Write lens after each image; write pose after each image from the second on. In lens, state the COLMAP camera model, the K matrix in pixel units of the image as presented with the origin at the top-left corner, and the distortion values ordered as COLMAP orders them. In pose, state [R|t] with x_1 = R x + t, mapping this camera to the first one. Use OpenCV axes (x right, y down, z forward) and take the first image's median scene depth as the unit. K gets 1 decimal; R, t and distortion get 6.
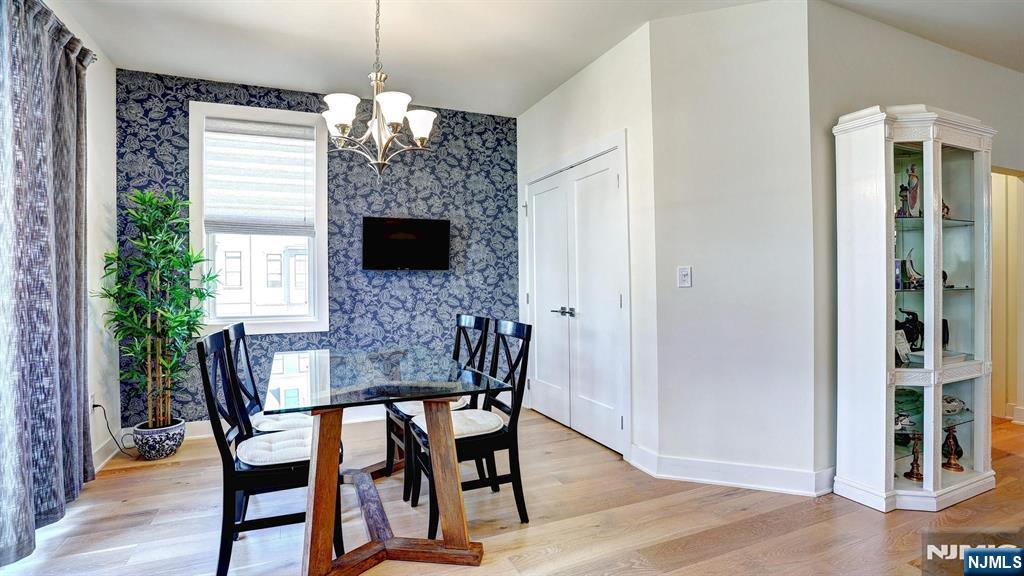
lens RADIAL K [[508.9, 0, 509.9], [0, 508.9, 285.1], [0, 0, 1]] dist [-0.087248, 0.040823]
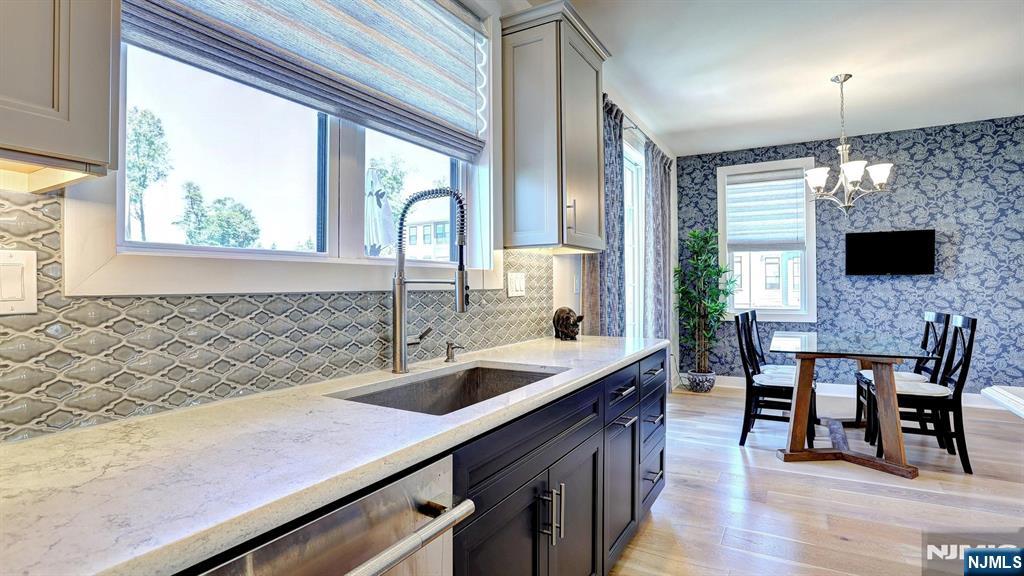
lens RADIAL K [[508.9, 0, 509.9], [0, 508.9, 285.1], [0, 0, 1]] dist [-0.087248, 0.040823]
pose [[0.602258, 0.002178, -0.798298, 0.221455], [-0.005865, 0.999981, -0.001697, 0.001383], [0.798280, 0.005704, 0.602260, -0.488739]]
